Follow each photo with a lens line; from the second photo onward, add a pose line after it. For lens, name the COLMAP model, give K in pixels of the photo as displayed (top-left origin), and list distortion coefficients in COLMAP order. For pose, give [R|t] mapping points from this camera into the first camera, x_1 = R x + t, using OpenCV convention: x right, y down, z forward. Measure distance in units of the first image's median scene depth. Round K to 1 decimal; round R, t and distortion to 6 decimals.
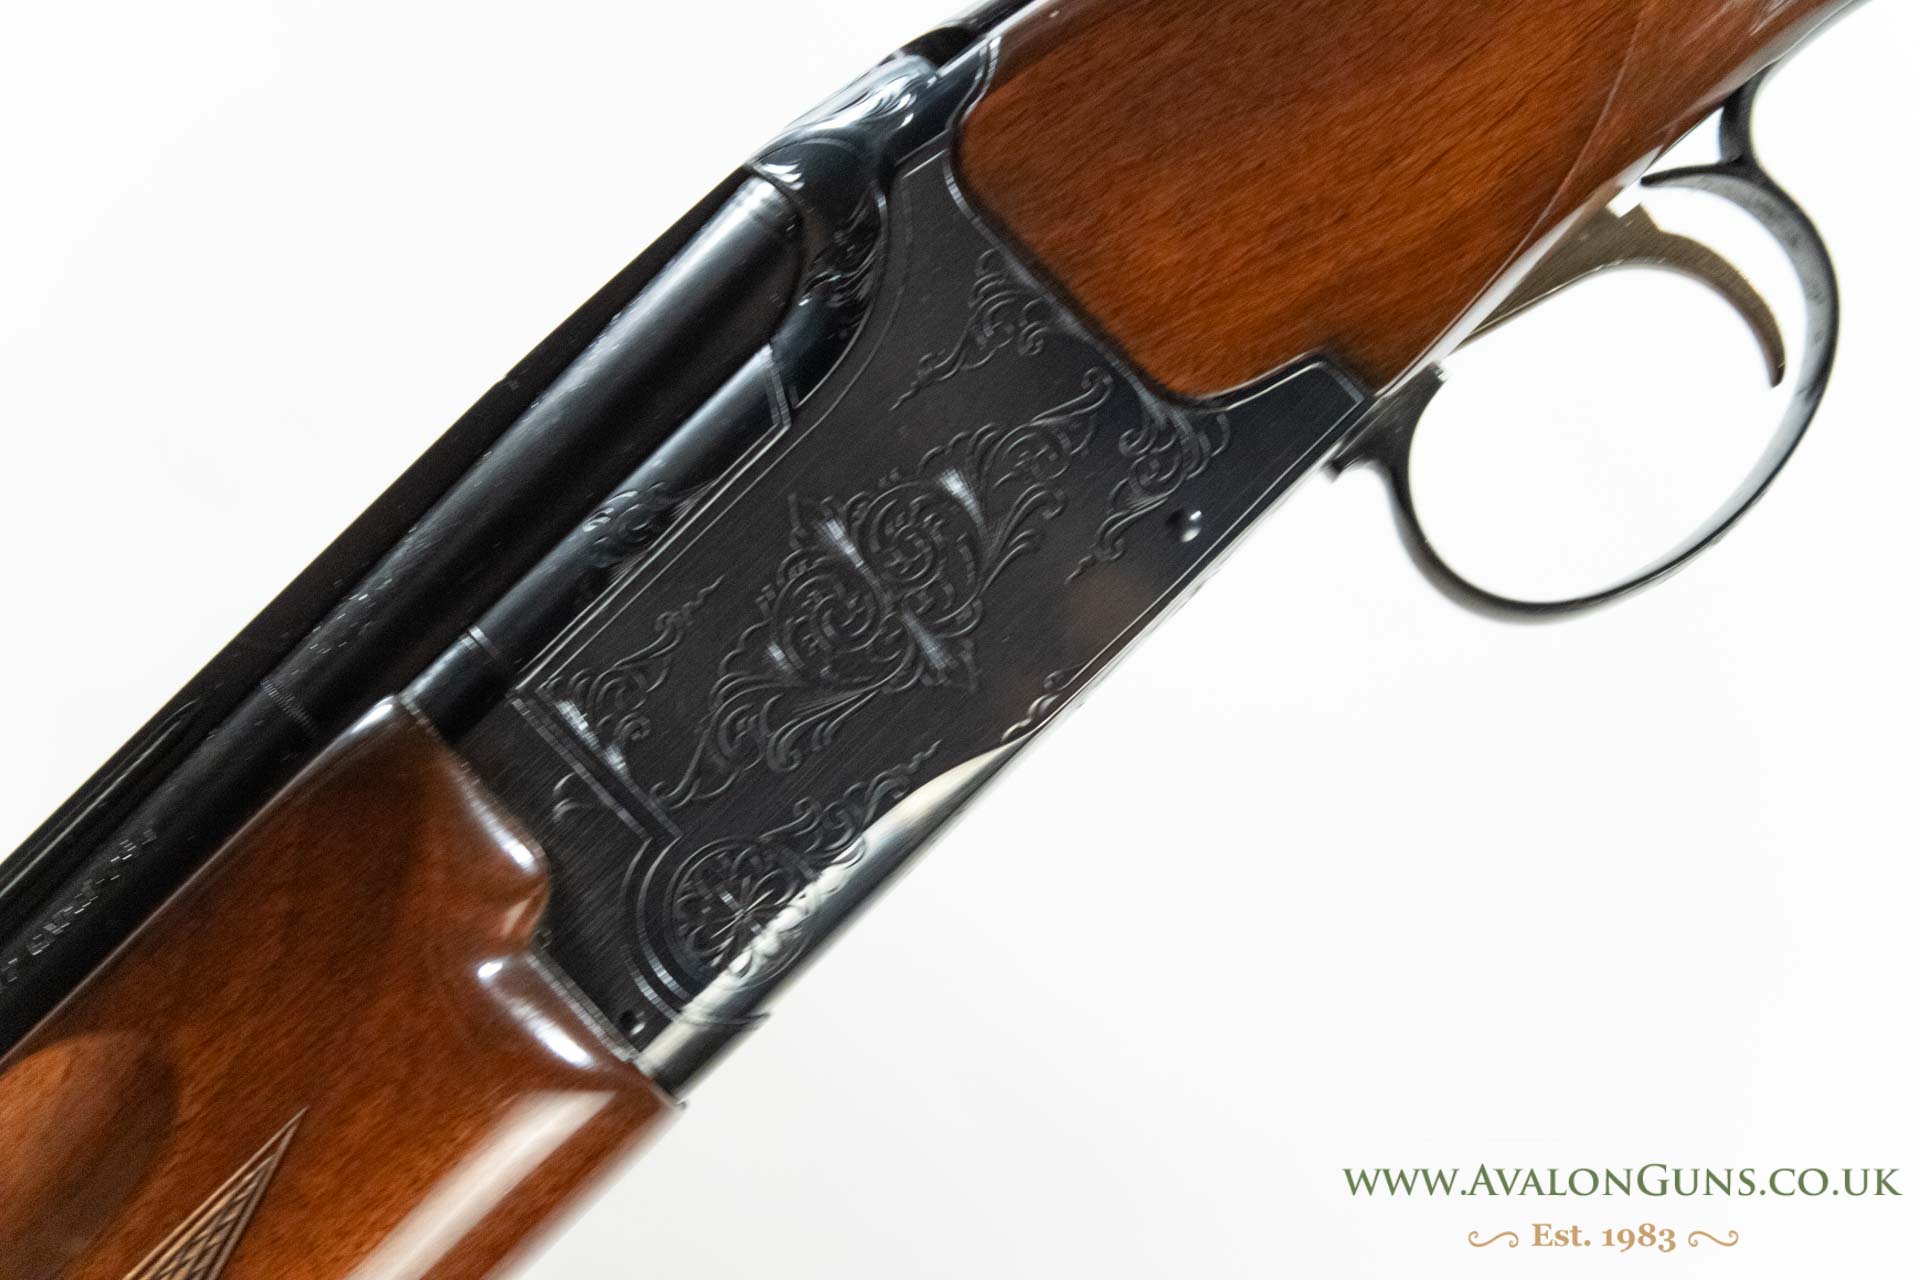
lens RADIAL K [[4886.0, 0, 960.4], [0, 4886.0, 641.7], [0, 0, 1]] dist [0.227470, 0.000000]
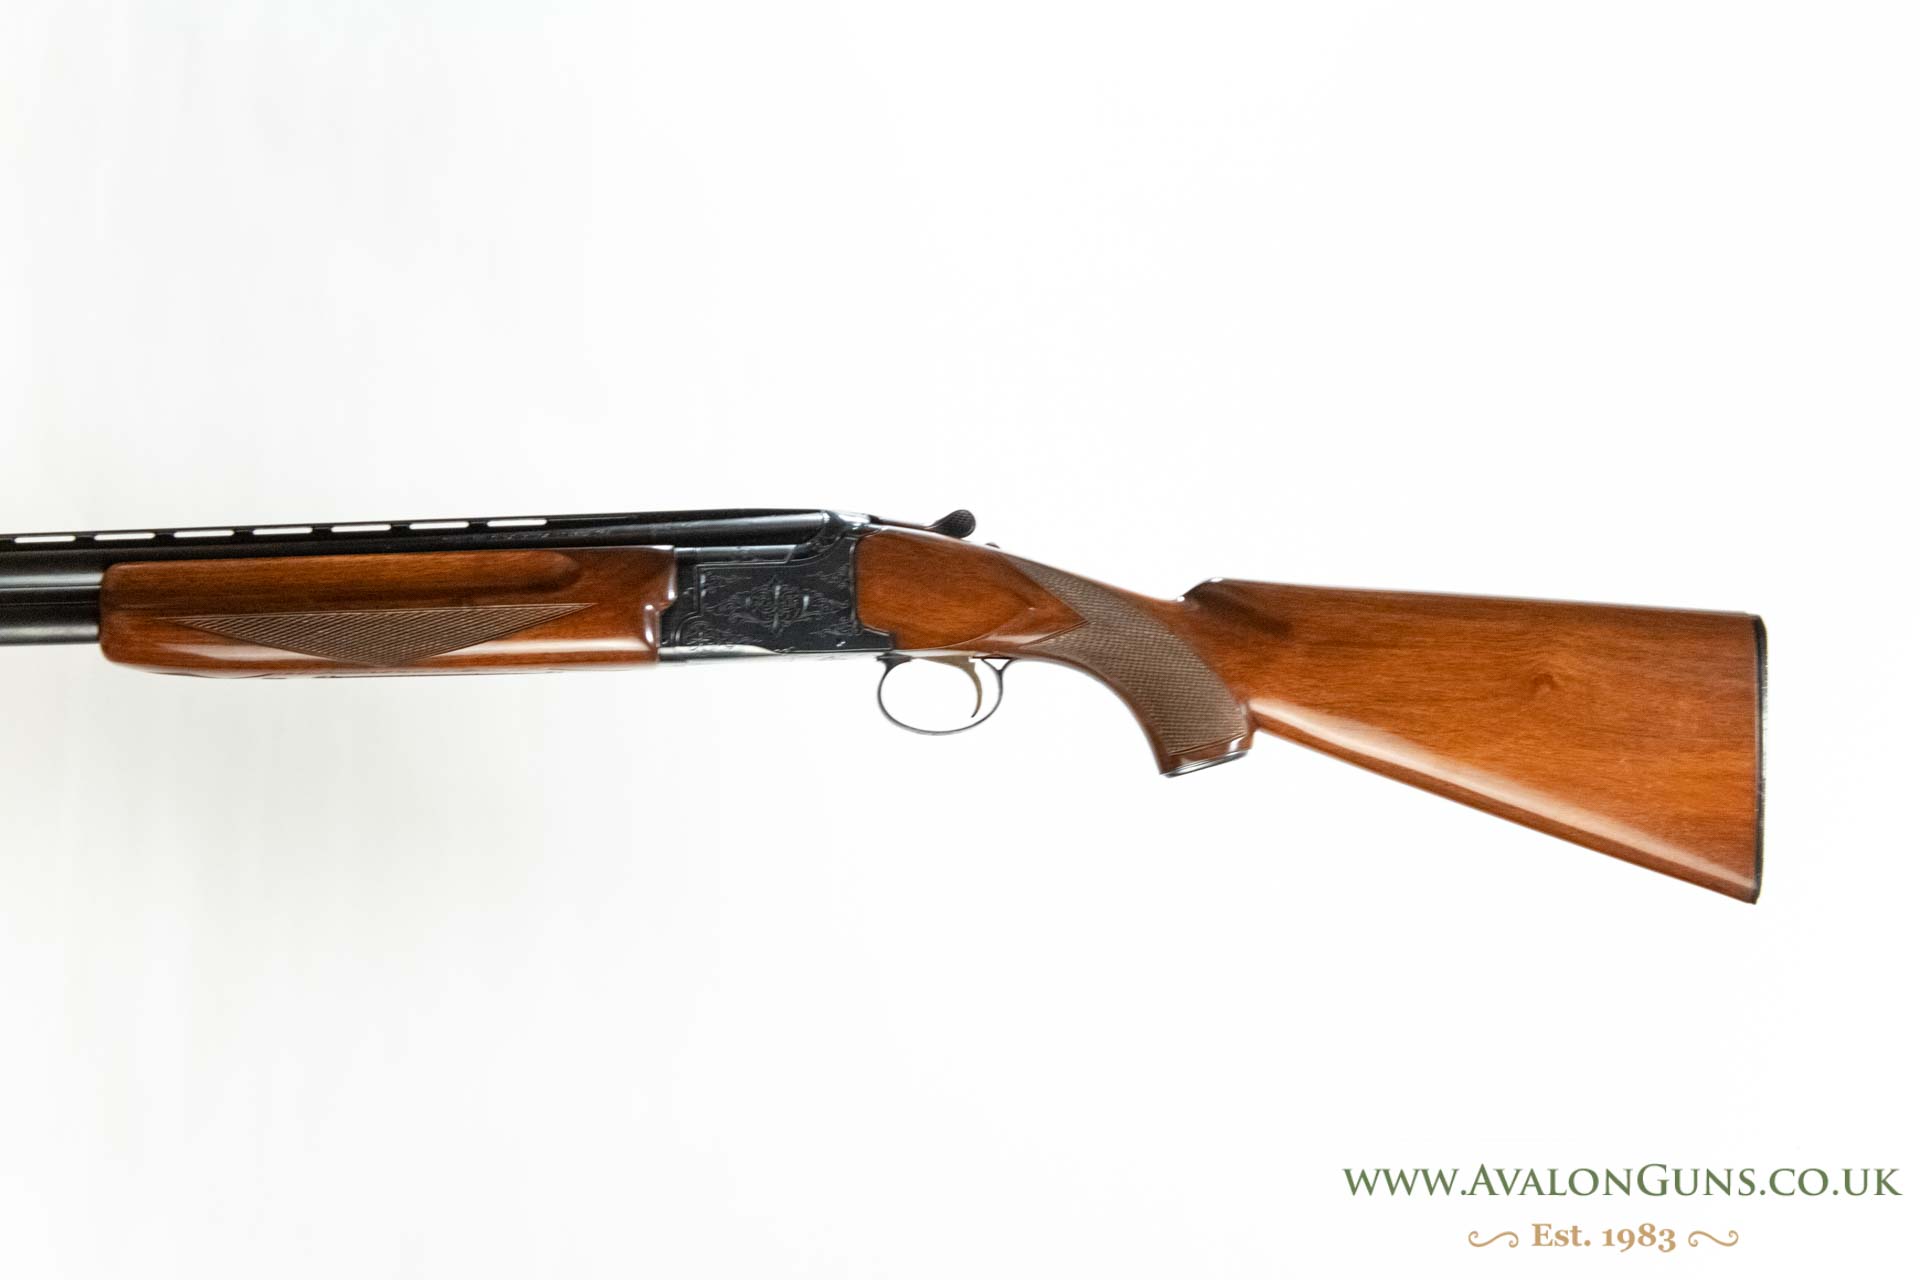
lens RADIAL K [[4886.0, 0, 960.7], [0, 4886.0, 639.4], [0, 0, 1]] dist [0.227470, 0.000000]
pose [[0.738626, 0.672334, -0.048973, 0.329707], [-0.673645, 0.738873, -0.016387, -0.027246], [0.025168, 0.045095, 0.998666, -3.235468]]
